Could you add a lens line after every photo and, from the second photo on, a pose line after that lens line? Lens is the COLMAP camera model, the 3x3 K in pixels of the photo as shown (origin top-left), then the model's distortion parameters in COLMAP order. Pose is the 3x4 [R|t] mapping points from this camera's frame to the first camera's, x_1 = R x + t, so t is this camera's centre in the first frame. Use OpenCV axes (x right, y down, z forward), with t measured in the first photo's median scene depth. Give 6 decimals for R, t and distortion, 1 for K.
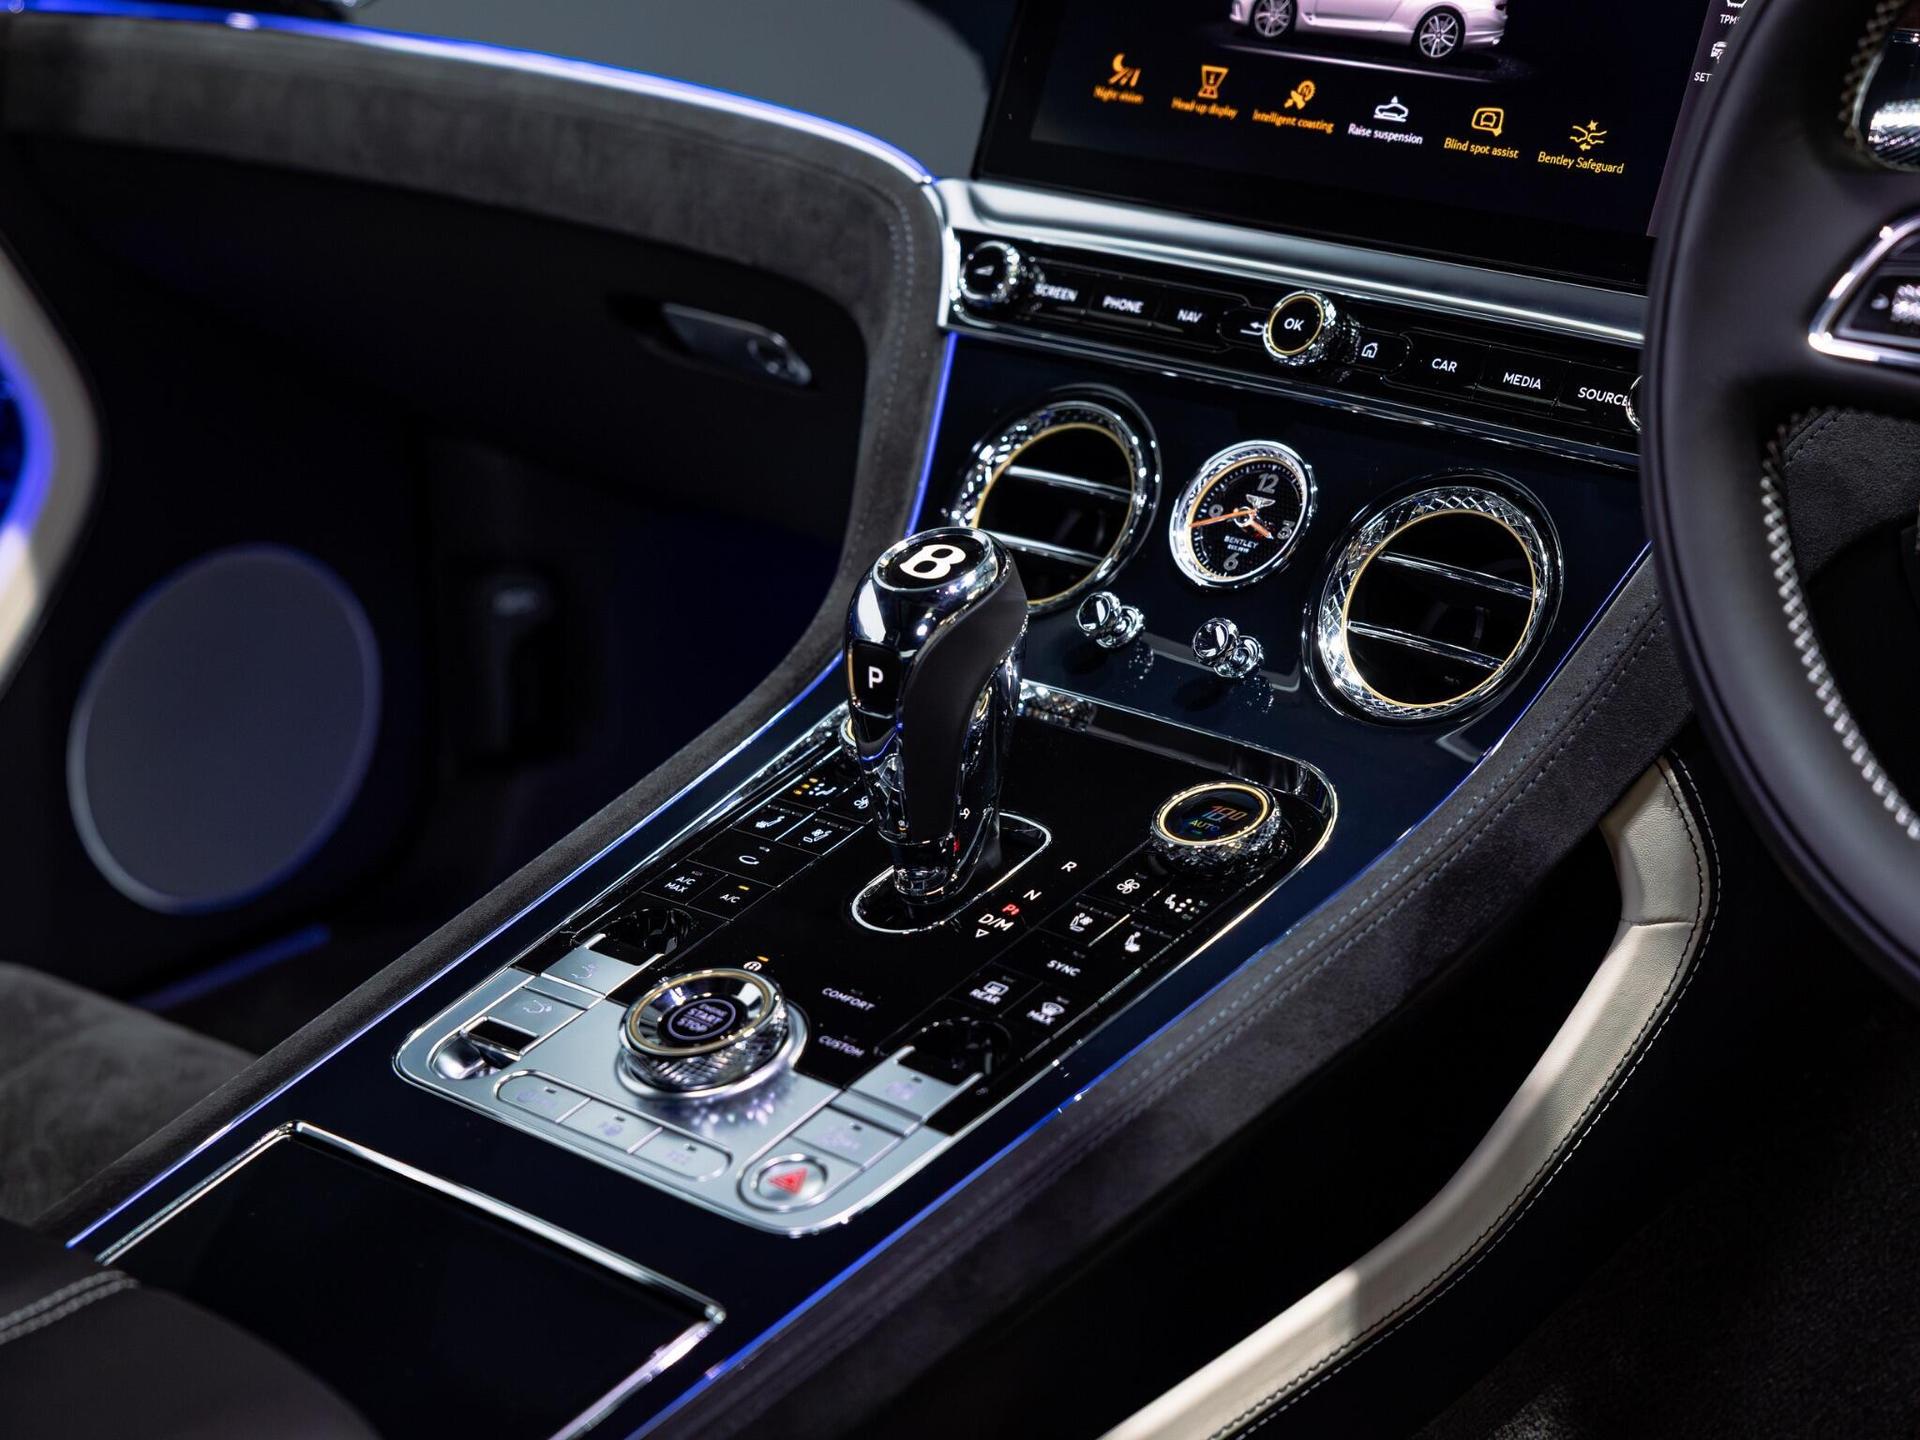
lens RADIAL K [[4174.4, 0, 960.2], [0, 4174.4, 715.6], [0, 0, 1]] dist [0.011826, 0.000000]
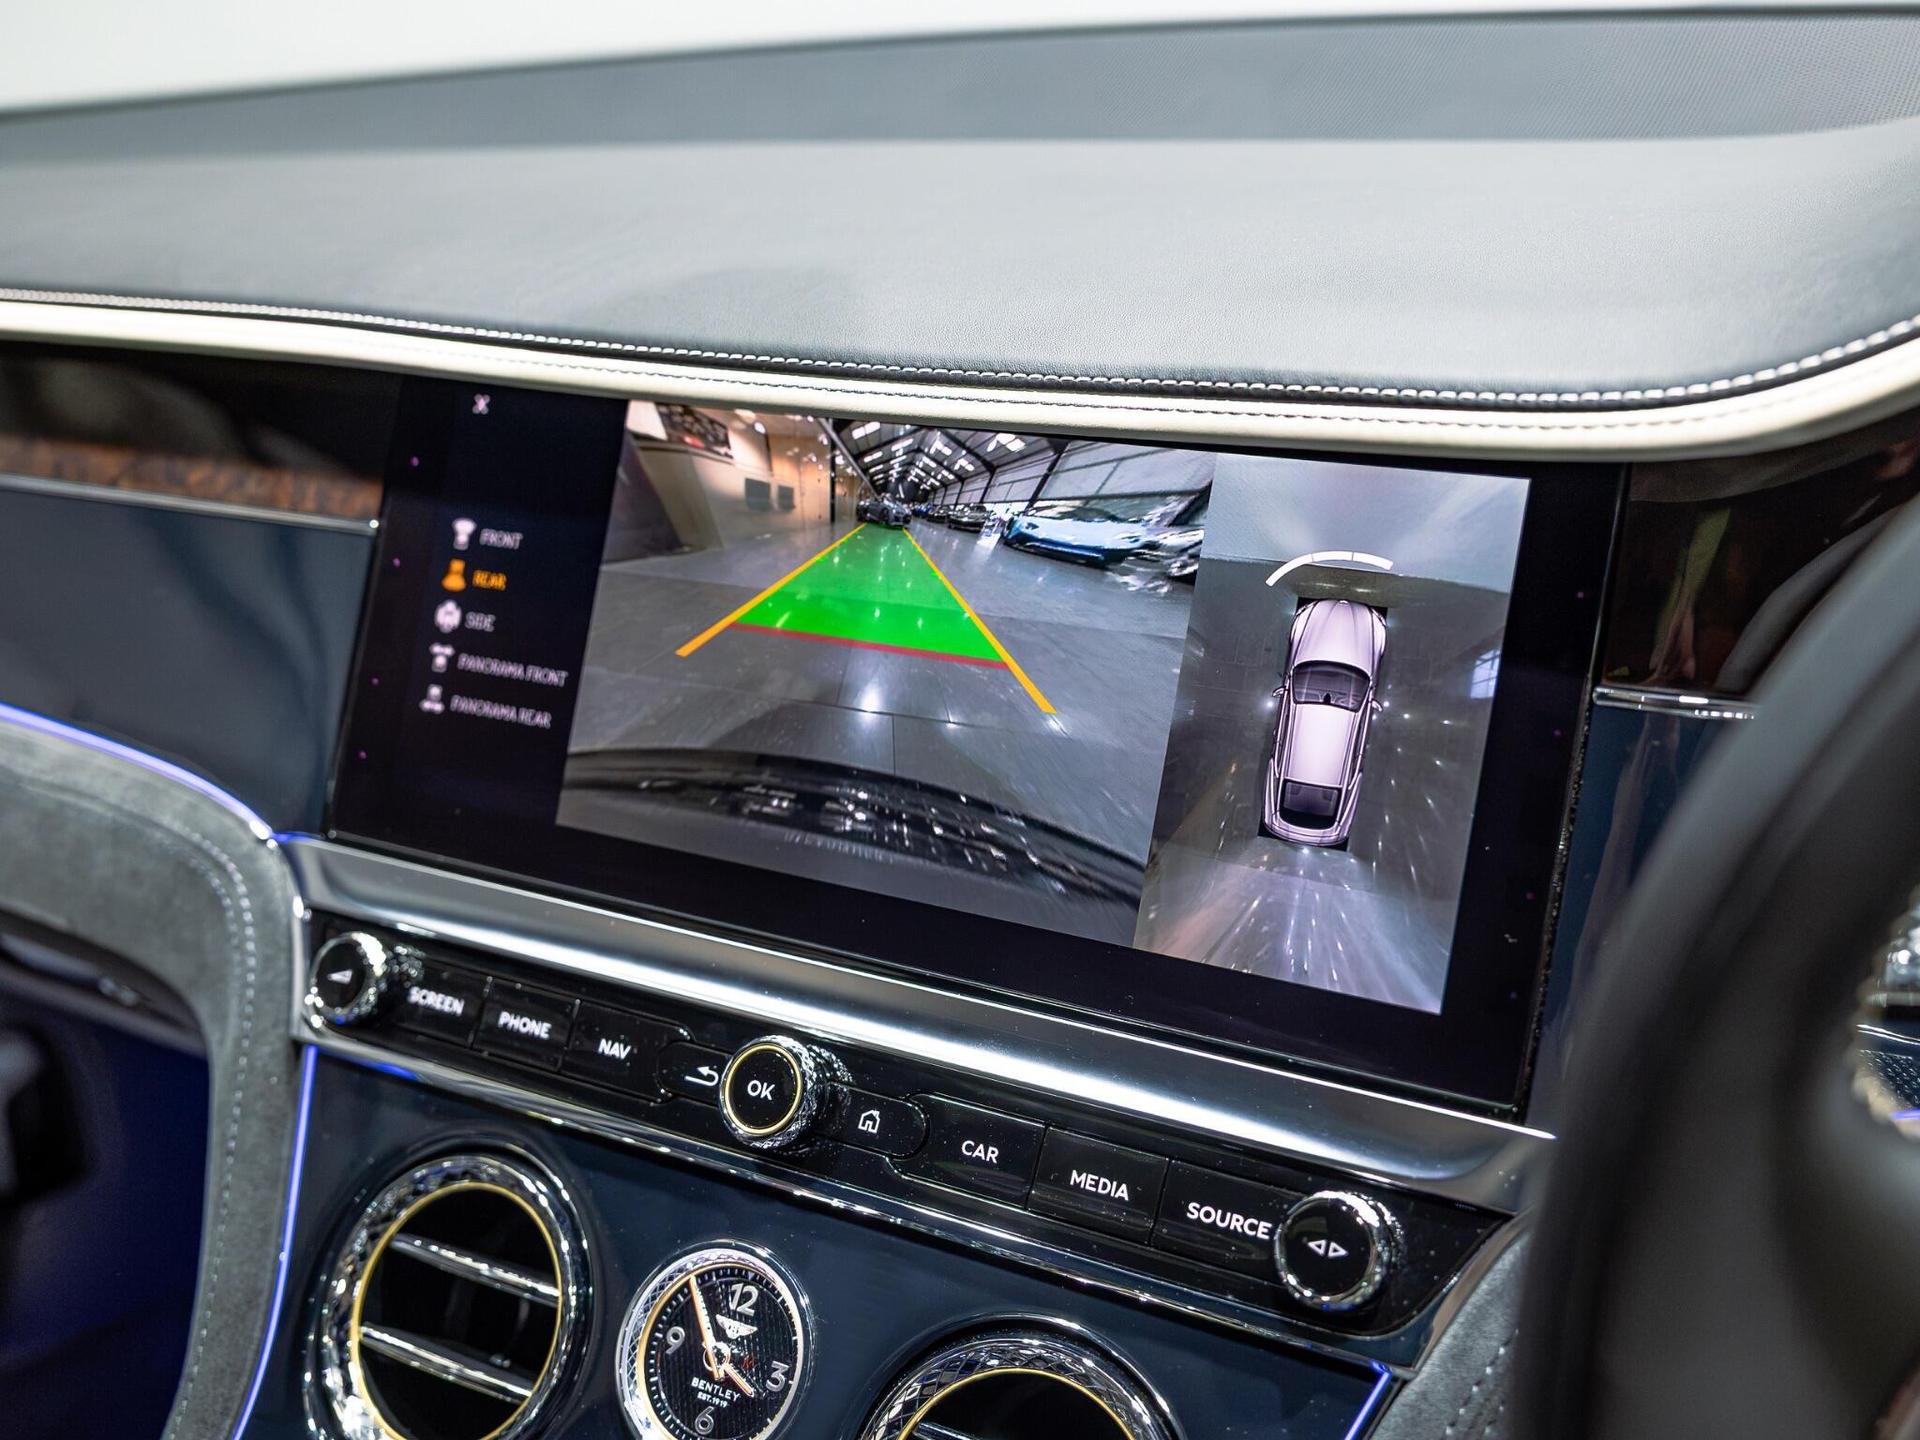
lens RADIAL K [[2288.9, 0, 961.7], [0, 2288.9, 719.4], [0, 0, 1]] dist [-0.017586, 0.000000]
pose [[0.975652, -0.092219, 0.198993, 0.040840], [0.091097, 0.995732, 0.014807, -0.160223], [-0.199509, 0.003682, 0.979889, 0.603158]]
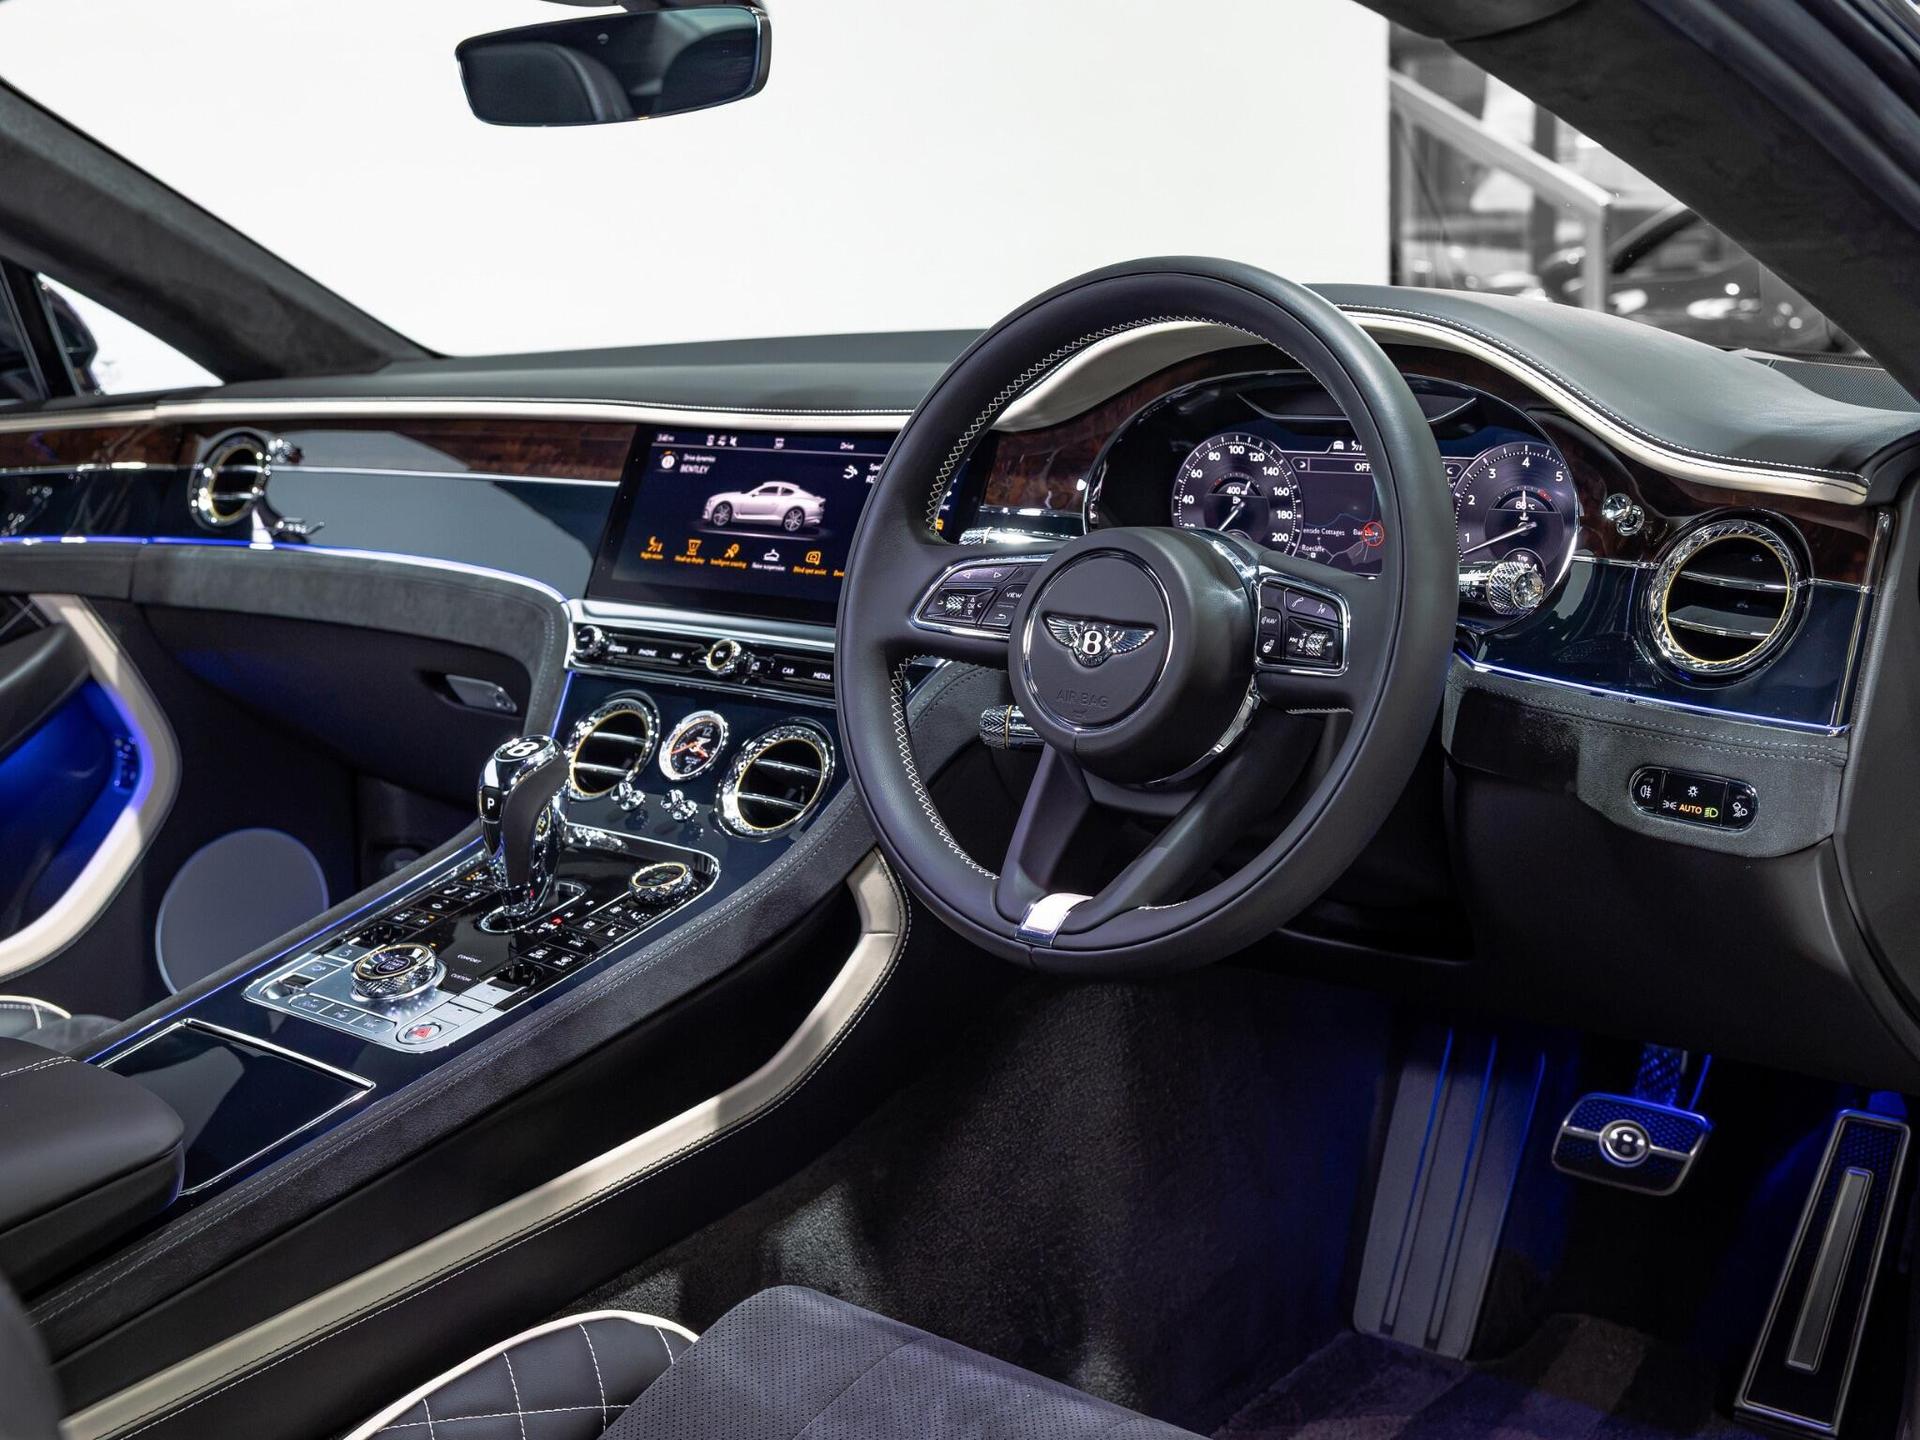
lens RADIAL K [[2288.9, 0, 962.6], [0, 2288.9, 719.6], [0, 0, 1]] dist [-0.017586, 0.000000]
pose [[0.997383, 0.015459, 0.070631, 0.119919], [-0.004007, 0.987193, -0.159483, 0.117827], [-0.072191, 0.158782, 0.984671, -0.116427]]
